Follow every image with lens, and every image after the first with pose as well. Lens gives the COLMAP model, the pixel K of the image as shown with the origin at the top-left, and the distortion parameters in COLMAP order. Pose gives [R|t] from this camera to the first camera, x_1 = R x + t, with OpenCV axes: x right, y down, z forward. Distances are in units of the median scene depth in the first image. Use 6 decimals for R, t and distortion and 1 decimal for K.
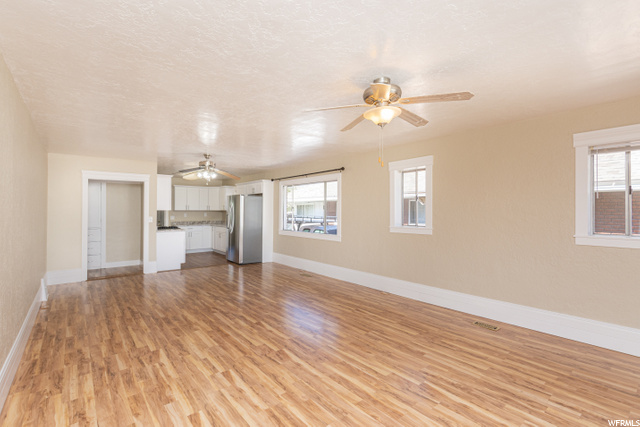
lens RADIAL K [[295.8, 0, 314.2], [0, 295.8, 211.2], [0, 0, 1]] dist [-0.002048, -0.000376]
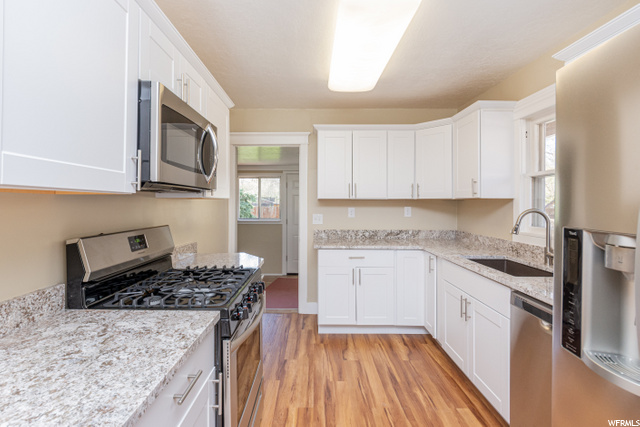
lens RADIAL K [[295.8, 0, 309.0], [0, 295.8, 198.4], [0, 0, 1]] dist [-0.002048, -0.000376]
pose [[0.766253, 0.000628, -0.642539, -0.317457], [-0.000574, 1.000000, 0.000292, -0.004323], [0.642539, 0.000145, 0.766253, 0.896815]]
